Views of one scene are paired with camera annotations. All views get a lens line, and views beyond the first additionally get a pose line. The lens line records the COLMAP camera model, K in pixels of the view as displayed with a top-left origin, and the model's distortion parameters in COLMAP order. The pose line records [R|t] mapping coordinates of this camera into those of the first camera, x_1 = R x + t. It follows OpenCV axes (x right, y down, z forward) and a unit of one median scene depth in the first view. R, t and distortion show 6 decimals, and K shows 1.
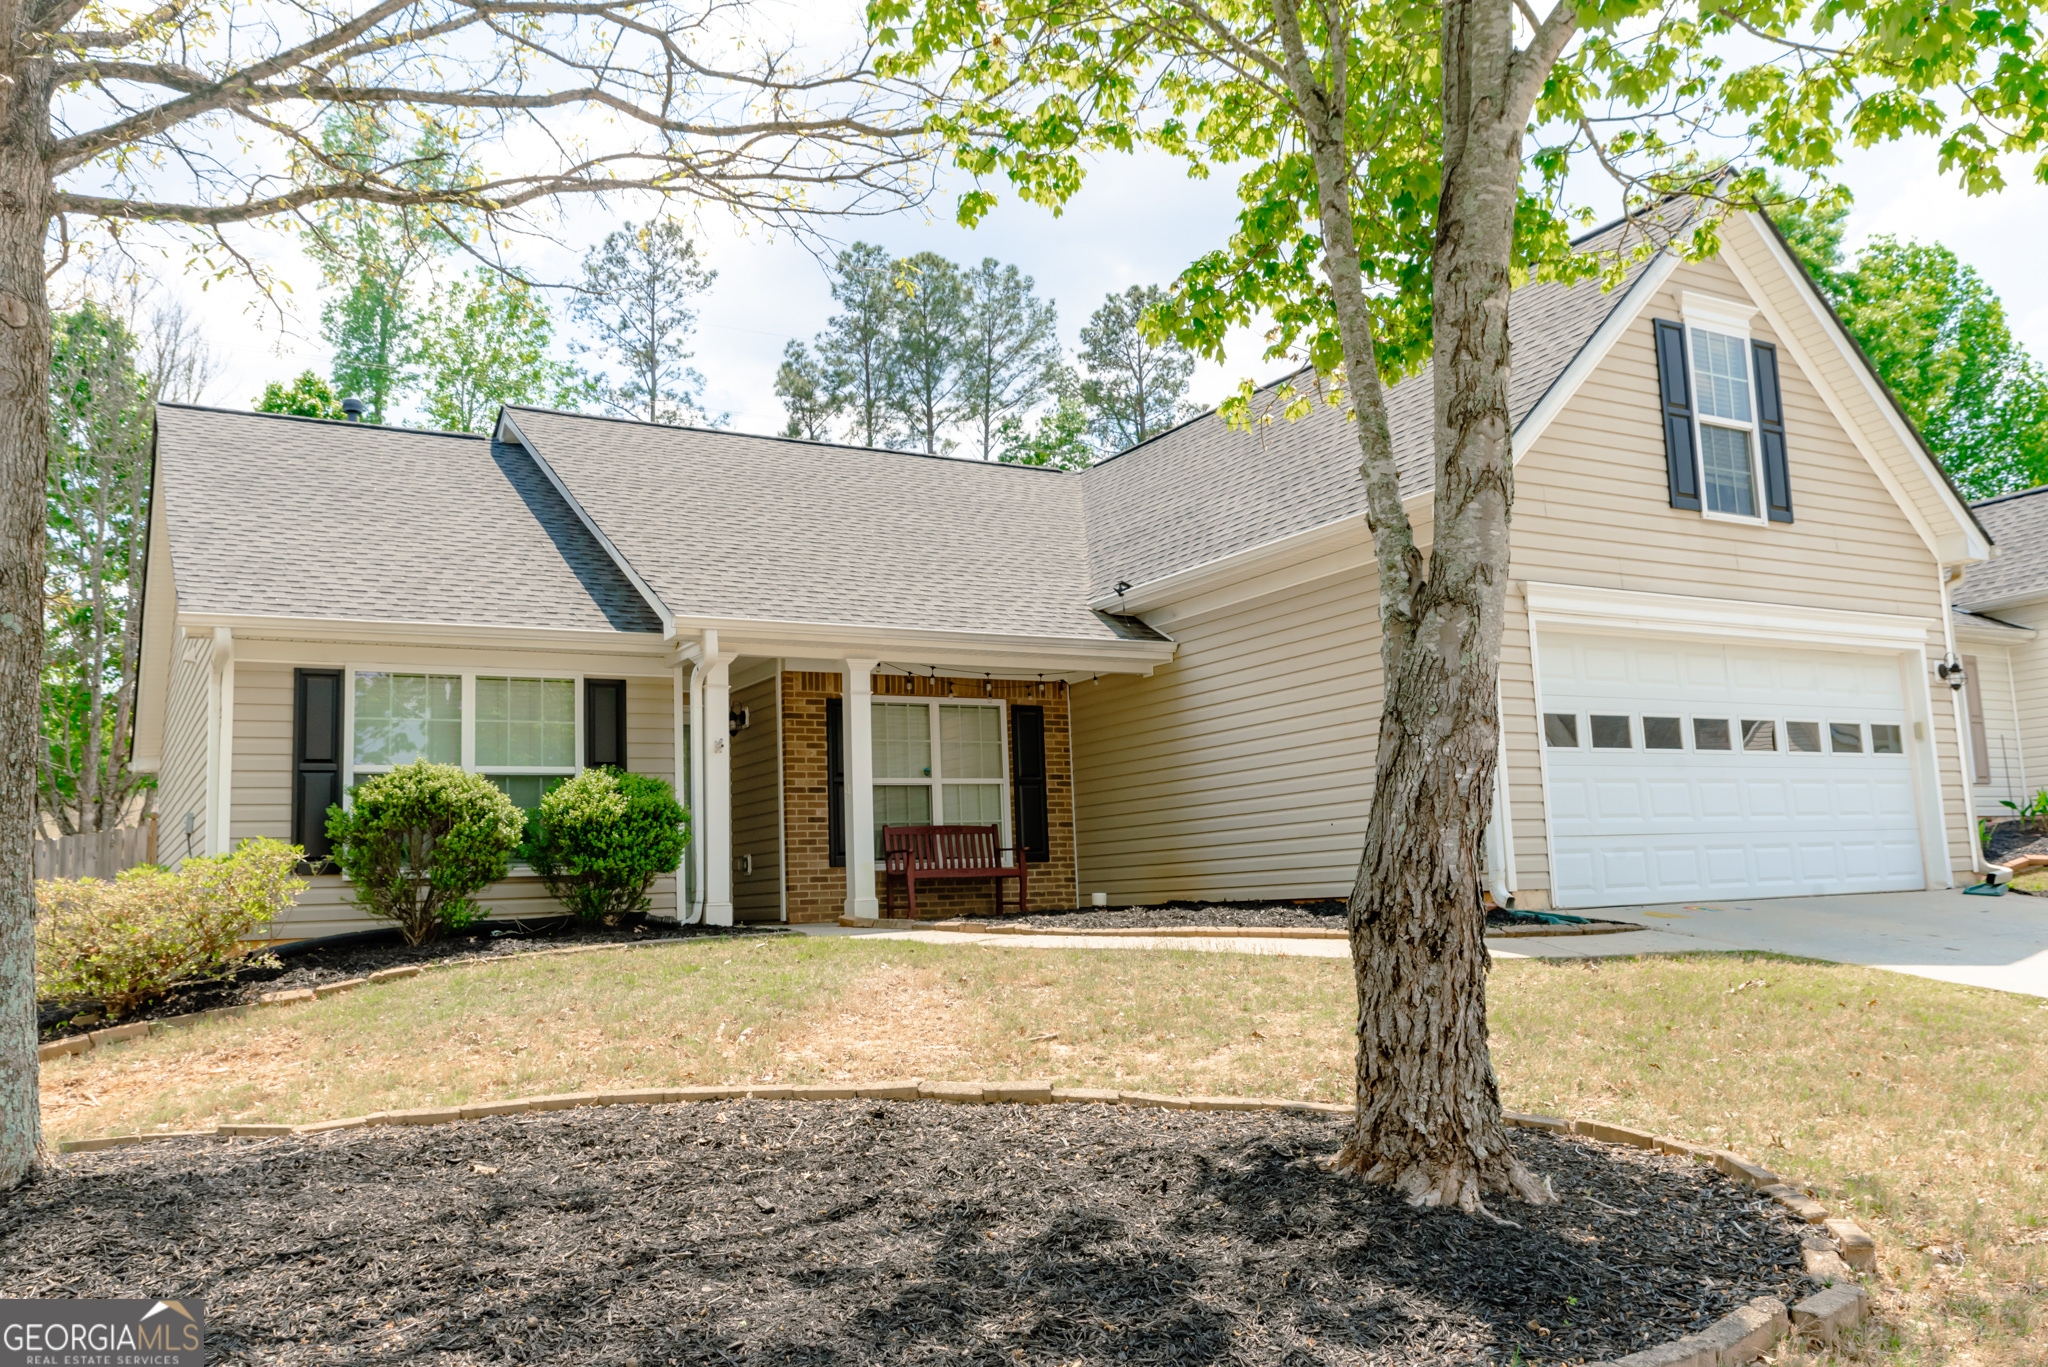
lens RADIAL K [[1621.3, 0, 1024.0], [0, 1621.3, 683.5], [0, 0, 1]] dist [-0.004837, -0.001355]
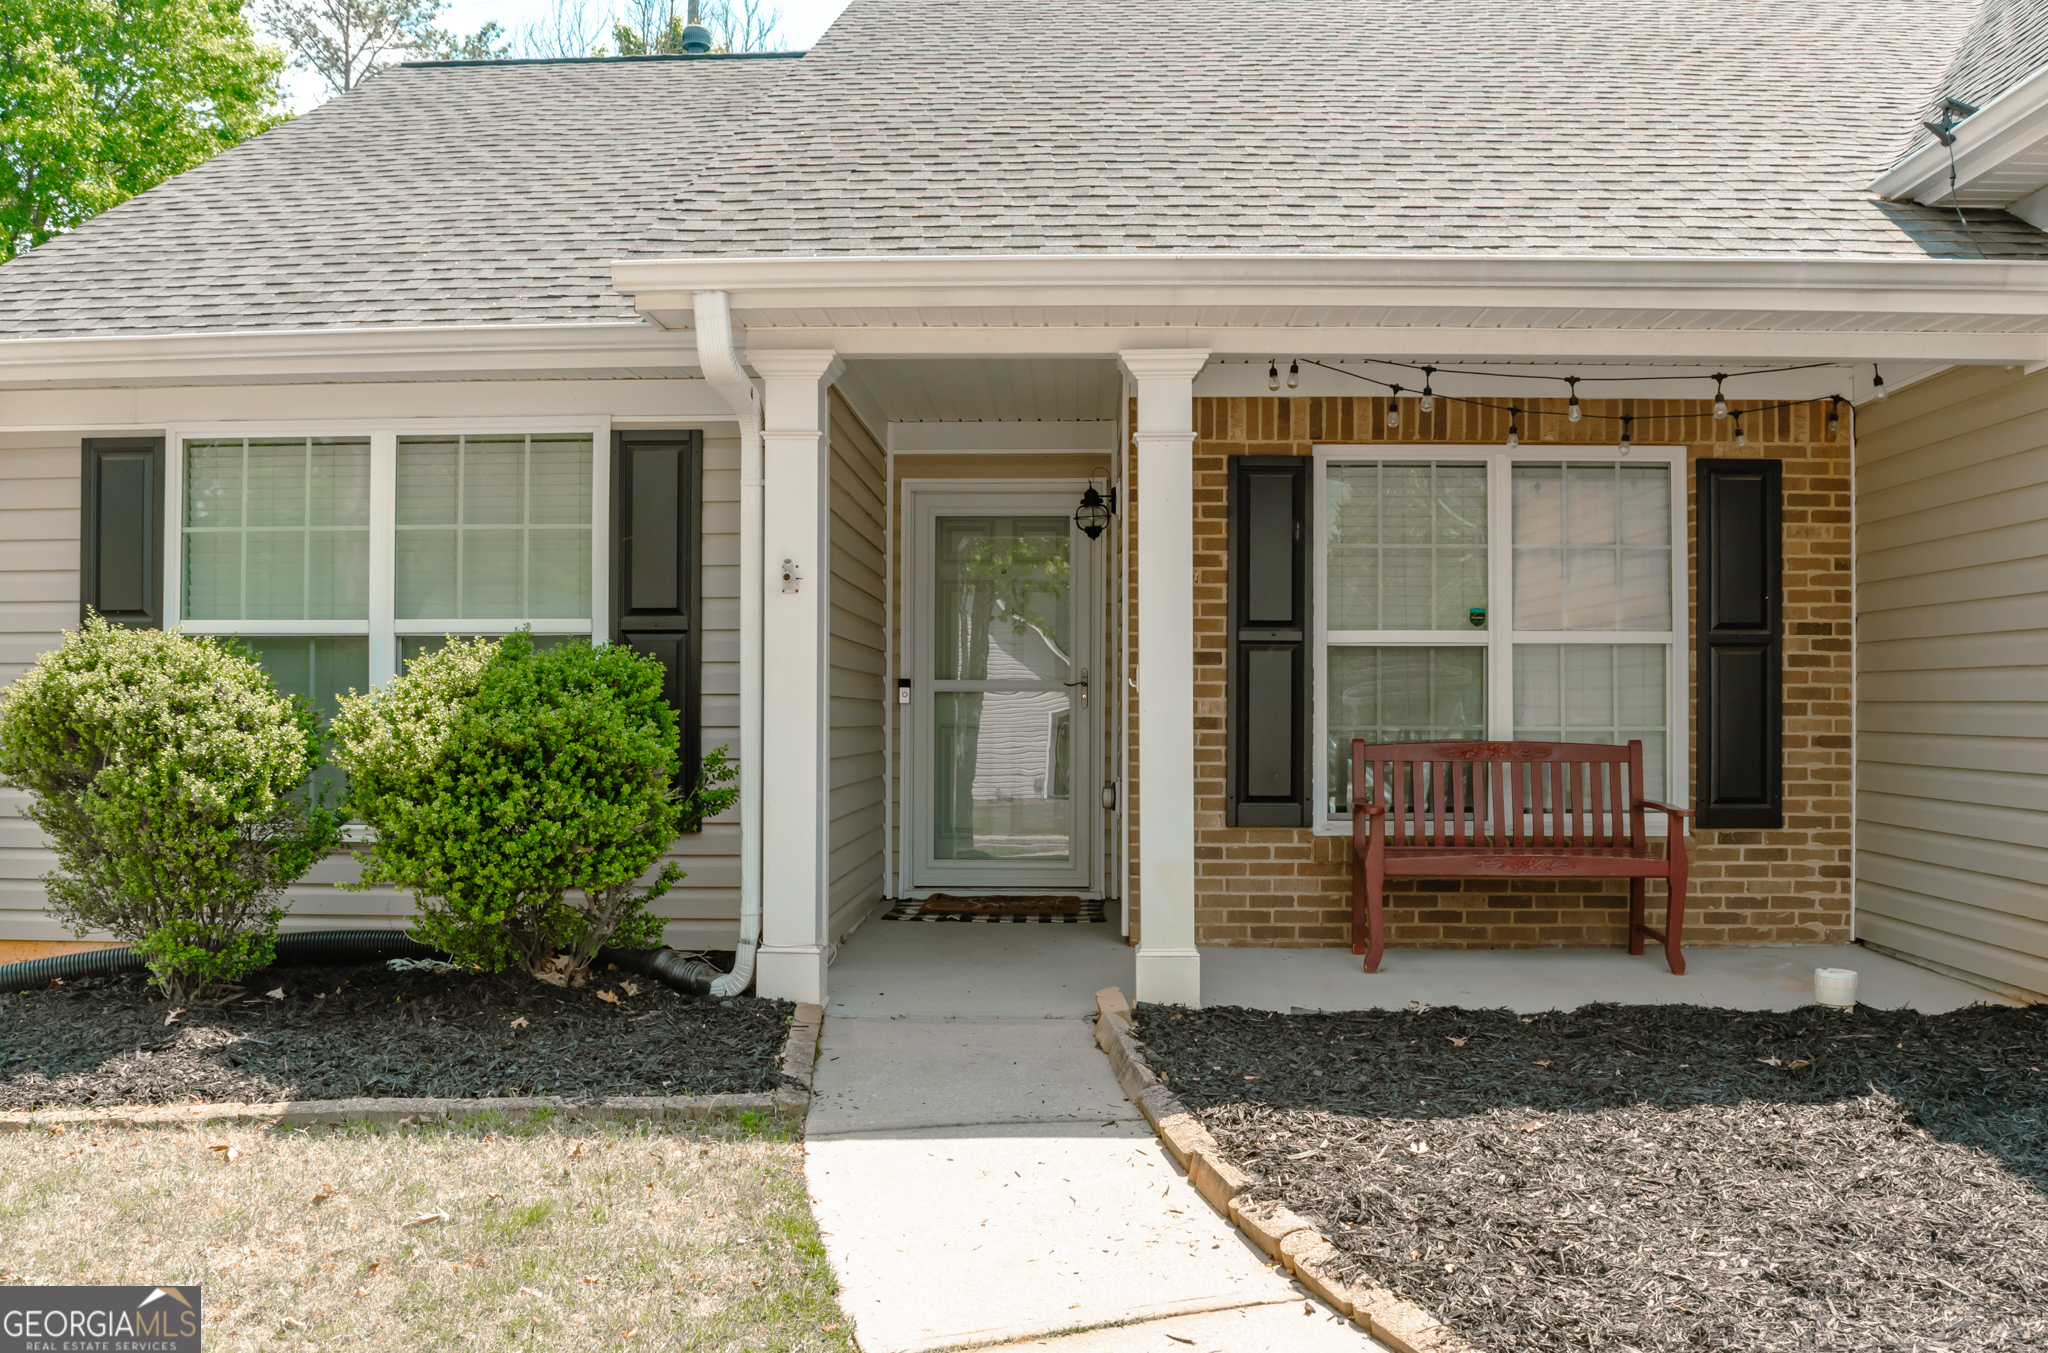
lens RADIAL K [[1689.9, 0, 1022.8], [0, 1689.9, 697.3], [0, 0, 1]] dist [-0.081168, 0.002176]
pose [[0.845694, 0.039720, -0.532188, 0.088729], [0.036207, 0.990658, 0.131475, 0.013057], [0.532439, -0.130456, 0.836355, 0.611193]]
